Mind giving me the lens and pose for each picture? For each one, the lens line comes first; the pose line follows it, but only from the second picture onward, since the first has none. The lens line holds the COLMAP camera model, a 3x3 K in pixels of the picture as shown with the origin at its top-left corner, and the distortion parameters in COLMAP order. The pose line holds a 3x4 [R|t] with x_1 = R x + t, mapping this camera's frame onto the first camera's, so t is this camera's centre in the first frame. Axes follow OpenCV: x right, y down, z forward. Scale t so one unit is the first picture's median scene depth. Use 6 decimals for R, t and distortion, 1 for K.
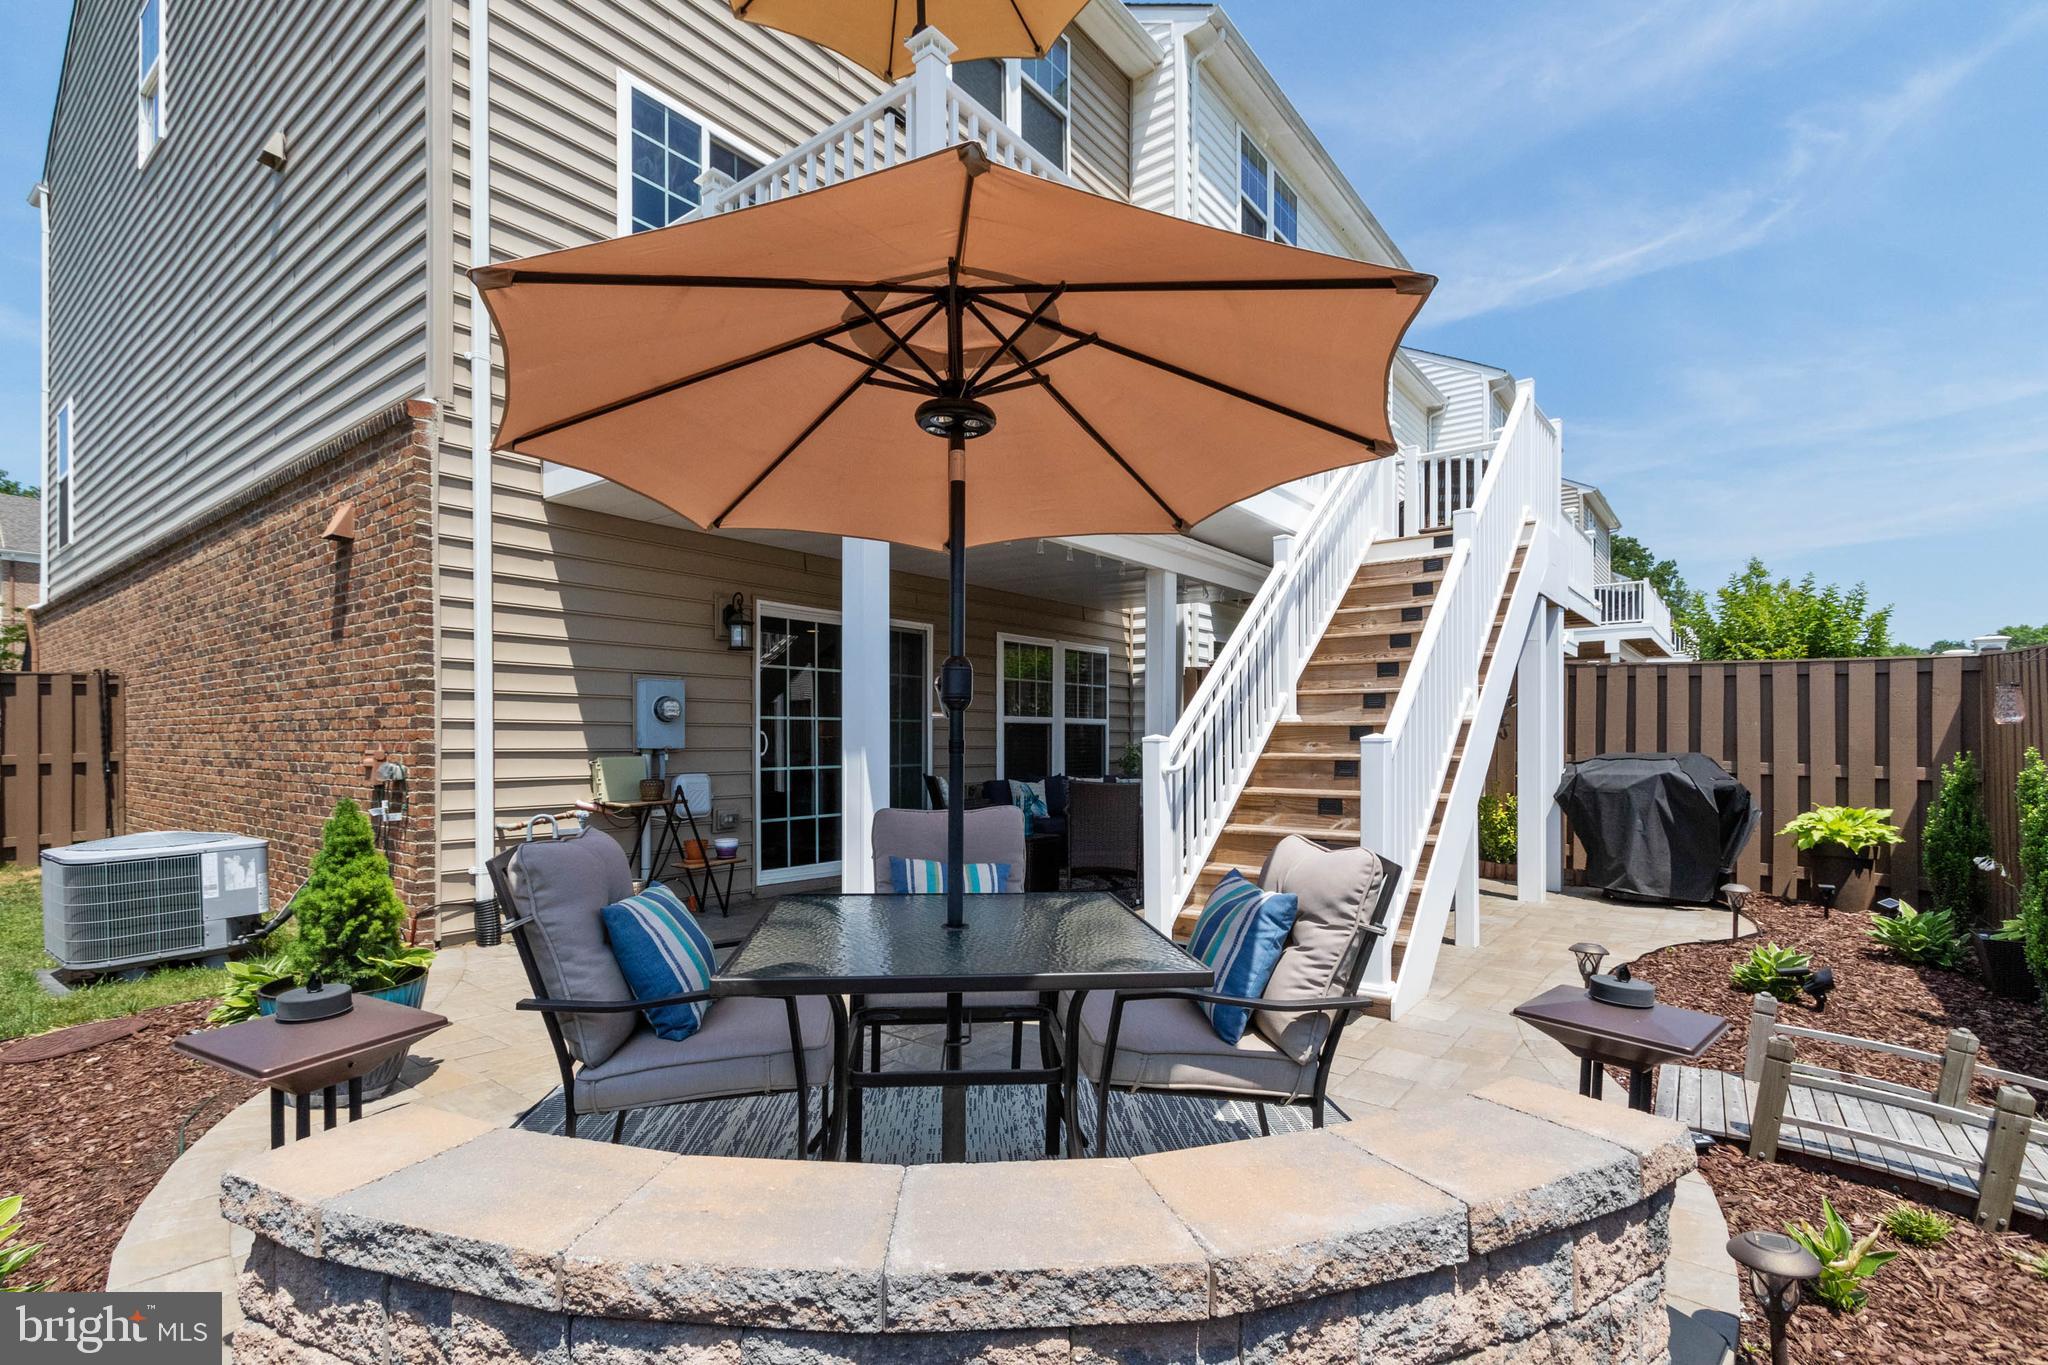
lens RADIAL K [[947.9, 0, 1022.8], [0, 947.9, 734.3], [0, 0, 1]] dist [-0.000667, -0.000181]
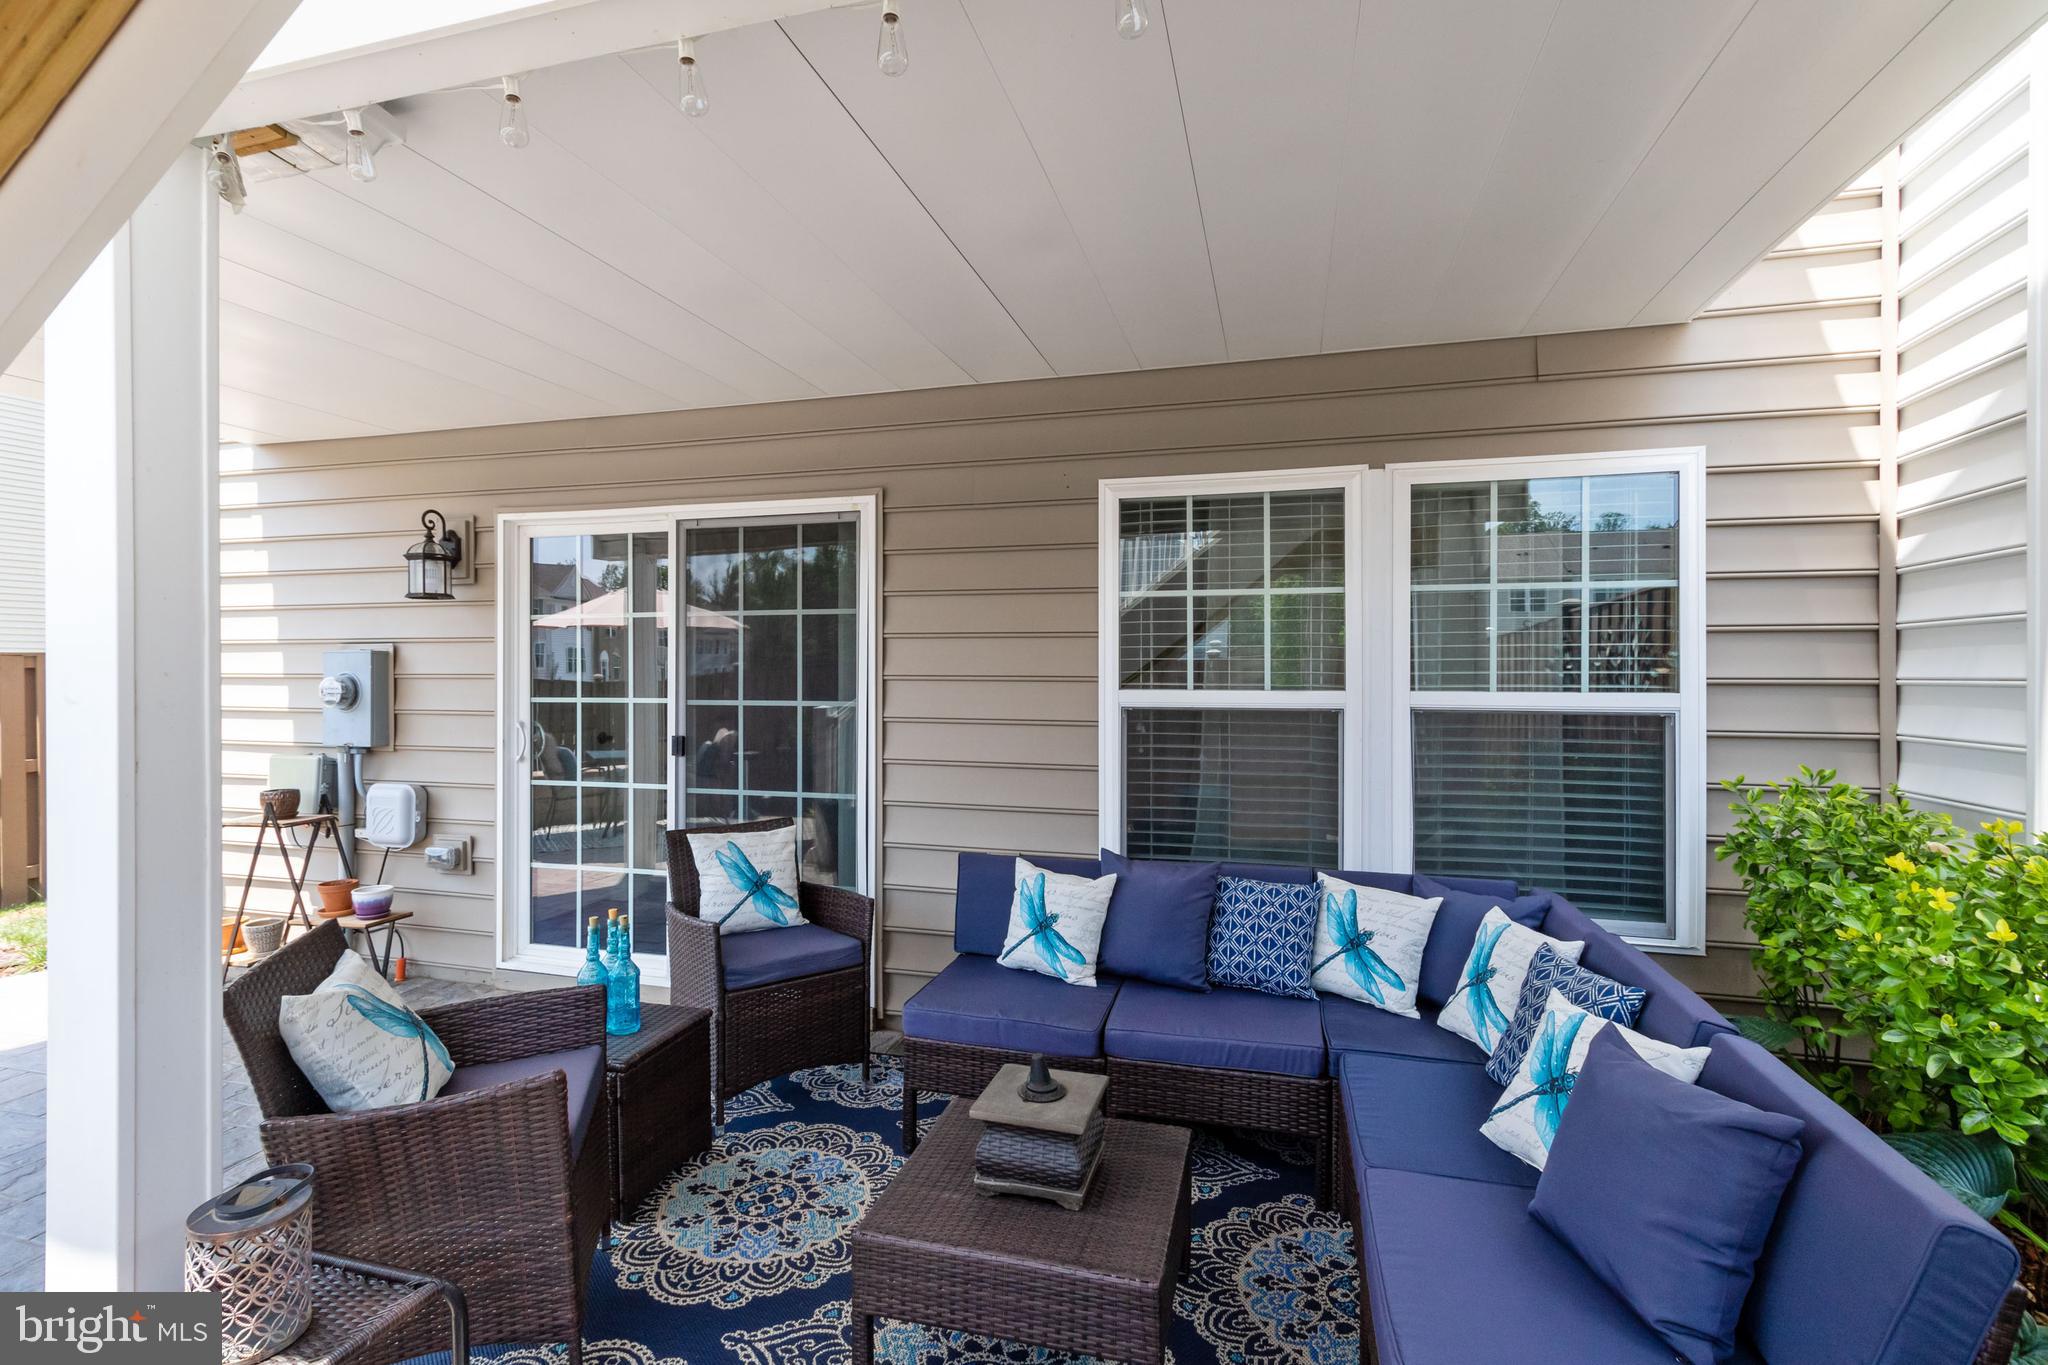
lens RADIAL K [[950.2, 0, 1024.0], [0, 950.2, 682.5], [0, 0, 1]] dist [-0.001179, -0.000275]
pose [[0.373061, 0.003293, -0.927801, 0.287710], [-0.000869, 0.999995, 0.003200, -0.020287], [0.927807, -0.000388, 0.373061, 0.702536]]
